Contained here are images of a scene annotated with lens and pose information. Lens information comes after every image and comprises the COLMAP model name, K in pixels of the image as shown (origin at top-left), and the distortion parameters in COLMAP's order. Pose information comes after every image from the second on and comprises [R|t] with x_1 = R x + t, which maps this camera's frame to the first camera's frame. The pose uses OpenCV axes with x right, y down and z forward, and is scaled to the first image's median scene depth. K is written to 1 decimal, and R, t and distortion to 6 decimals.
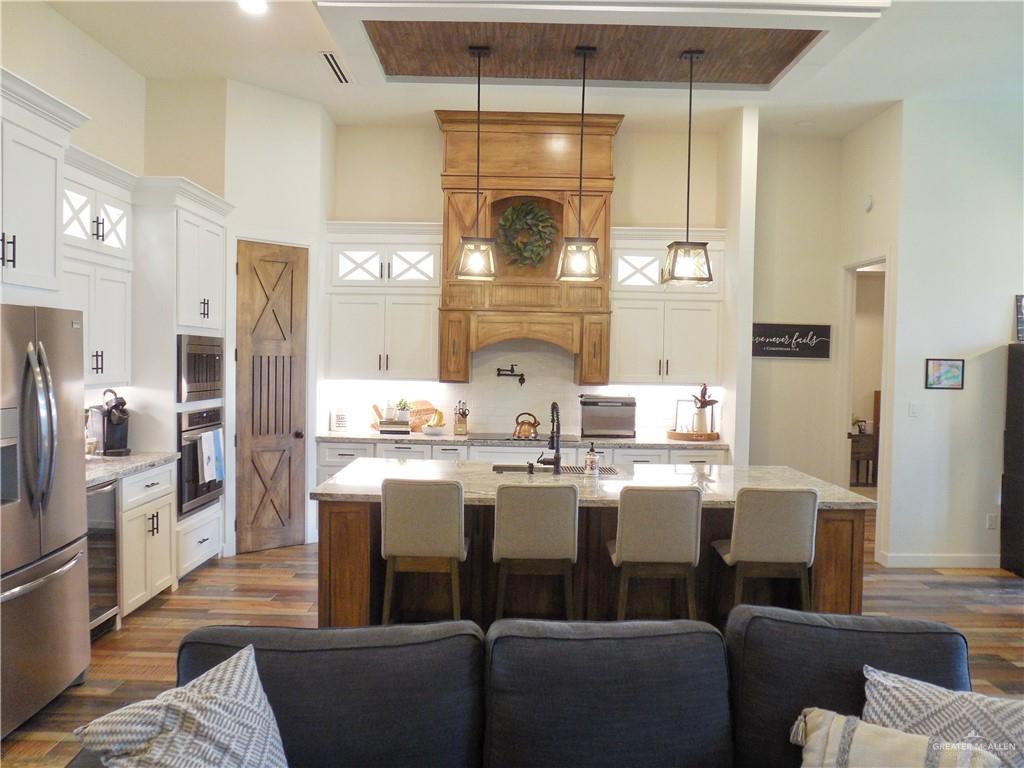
lens RADIAL K [[795.0, 0, 509.2], [0, 795.0, 384.3], [0, 0, 1]] dist [-0.078644, 0.060310]
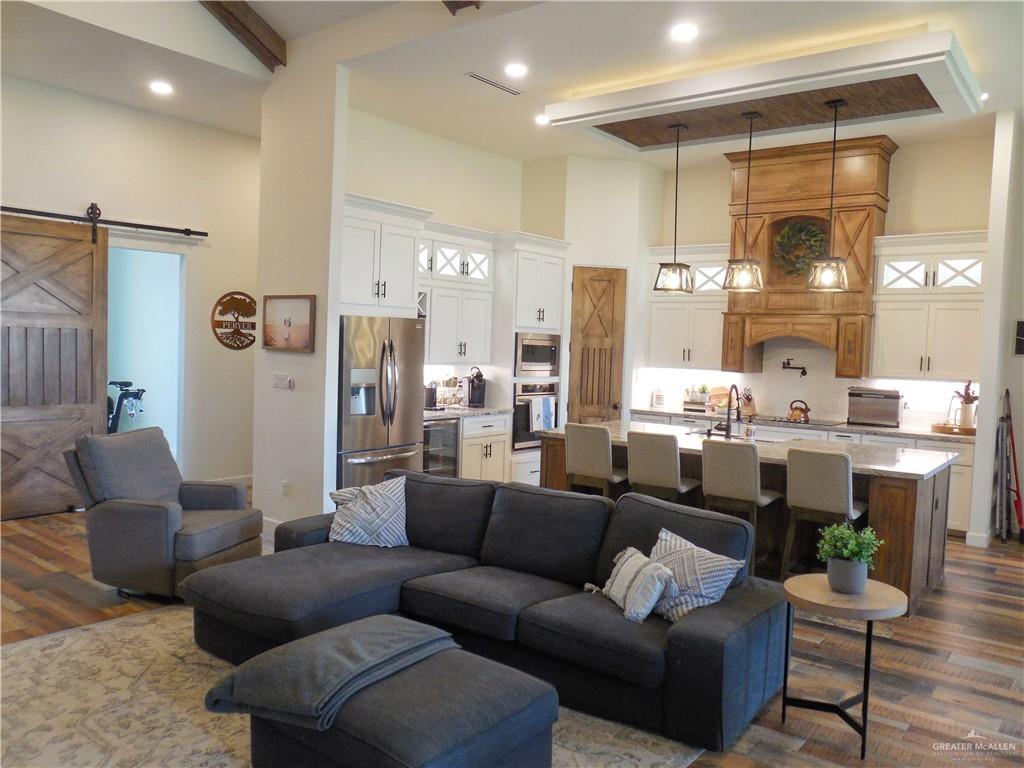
lens RADIAL K [[795.0, 0, 512.8], [0, 795.0, 382.0], [0, 0, 1]] dist [-0.078644, 0.060310]
pose [[0.788208, 0.036348, -0.614335, 0.421287], [-0.038427, 0.999213, 0.009817, 0.014646], [0.614208, 0.015869, 0.788984, -0.184761]]
